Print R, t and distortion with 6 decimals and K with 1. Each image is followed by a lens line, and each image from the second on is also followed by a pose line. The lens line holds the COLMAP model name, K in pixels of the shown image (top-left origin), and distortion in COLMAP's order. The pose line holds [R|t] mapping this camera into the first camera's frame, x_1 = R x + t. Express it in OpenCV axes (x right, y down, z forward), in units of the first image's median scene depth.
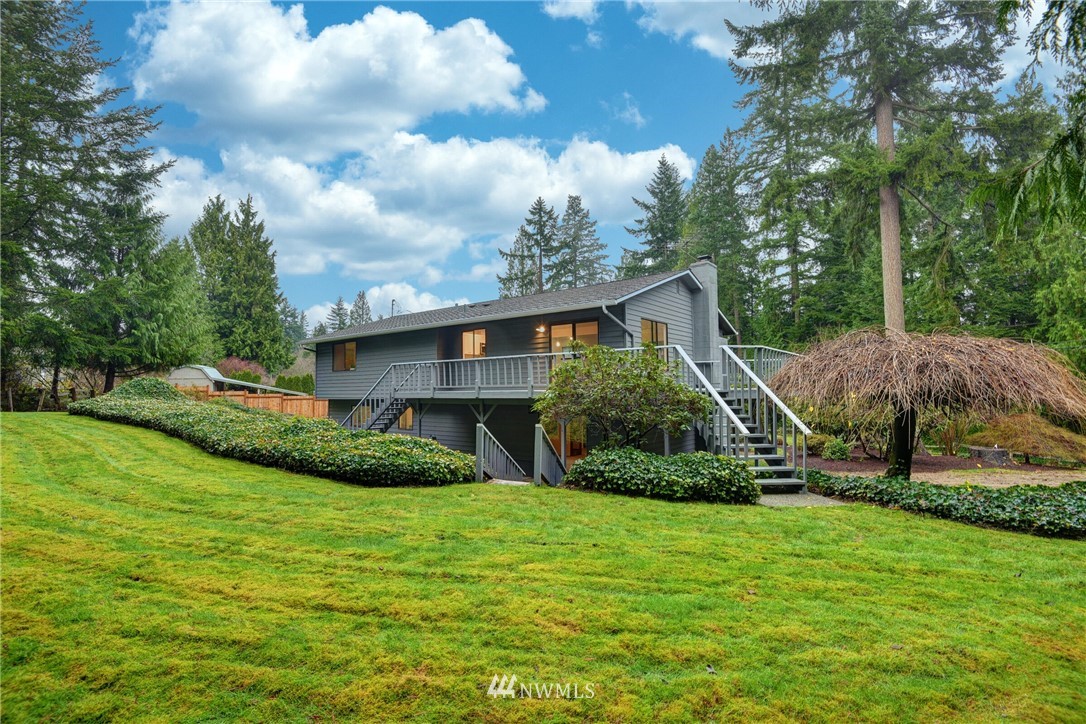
lens RADIAL K [[494.4, 0, 540.0], [0, 494.4, 355.4], [0, 0, 1]] dist [0.002414, -0.001886]
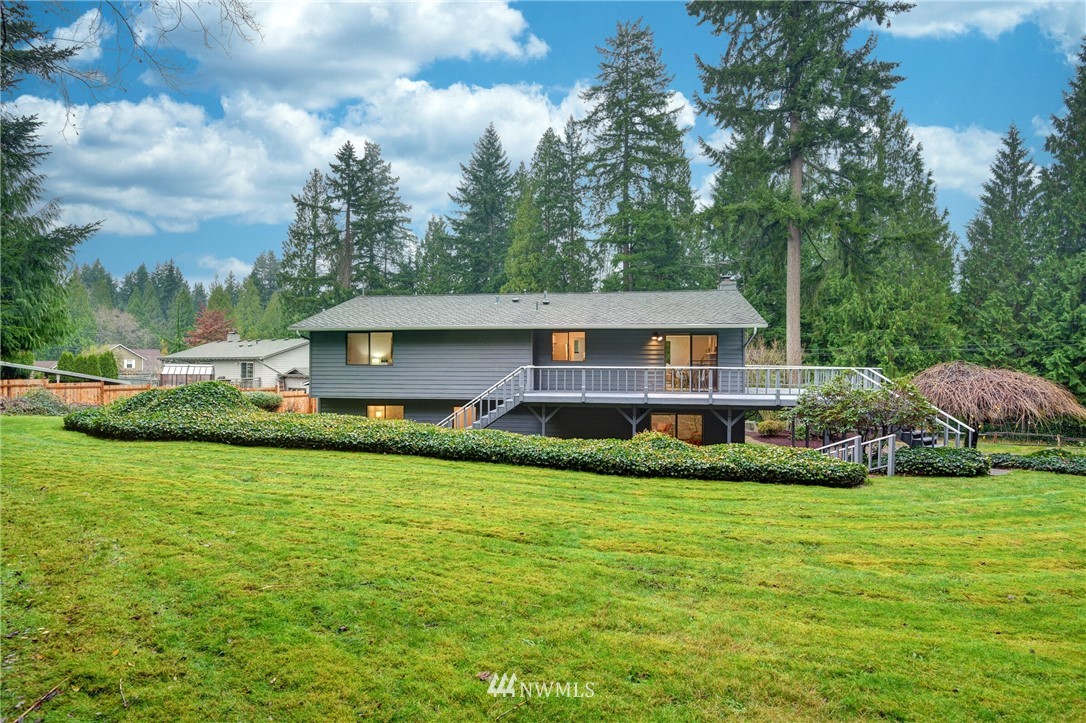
lens RADIAL K [[535.1, 0, 546.9], [0, 535.1, 363.8], [0, 0, 1]] dist [-0.001350, -0.000508]
pose [[0.885281, 0.008728, 0.464975, -0.208858], [-0.041867, 0.997260, 0.060991, -0.016349], [-0.463168, -0.073462, 0.883220, 0.008296]]
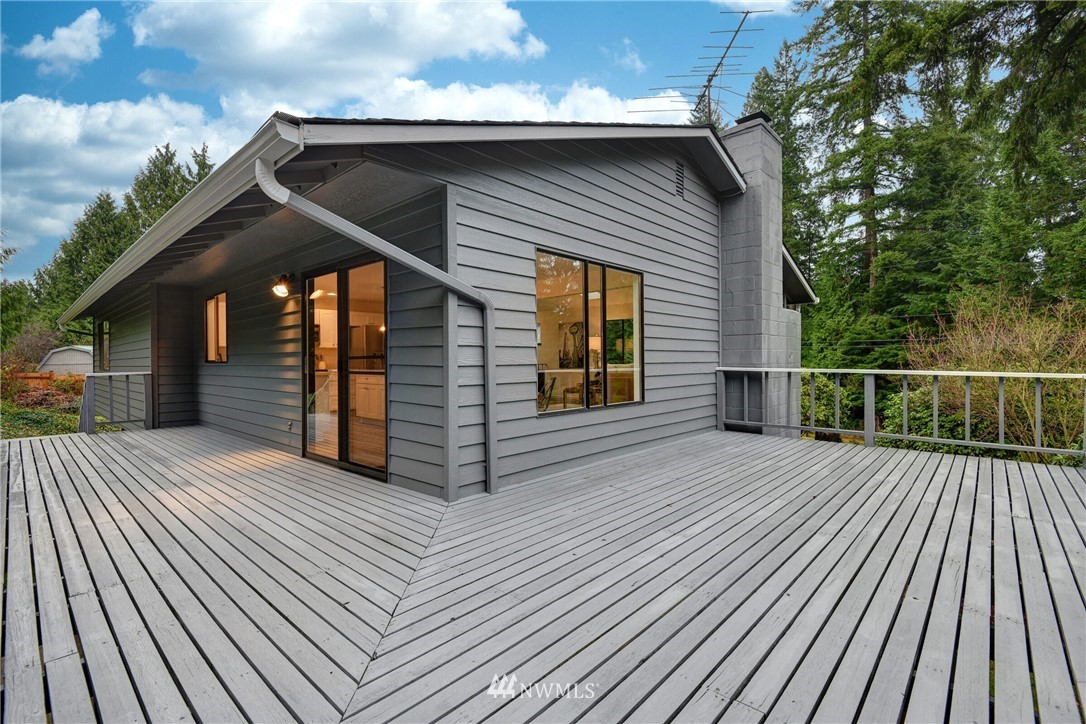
lens RADIAL K [[494.4, 0, 542.7], [0, 494.4, 363.6], [0, 0, 1]] dist [0.002414, -0.001886]
pose [[0.997578, 0.001910, -0.069527, 0.060250], [0.003209, 0.997294, 0.073445, -0.007083], [0.069479, -0.073490, 0.994873, 0.181197]]
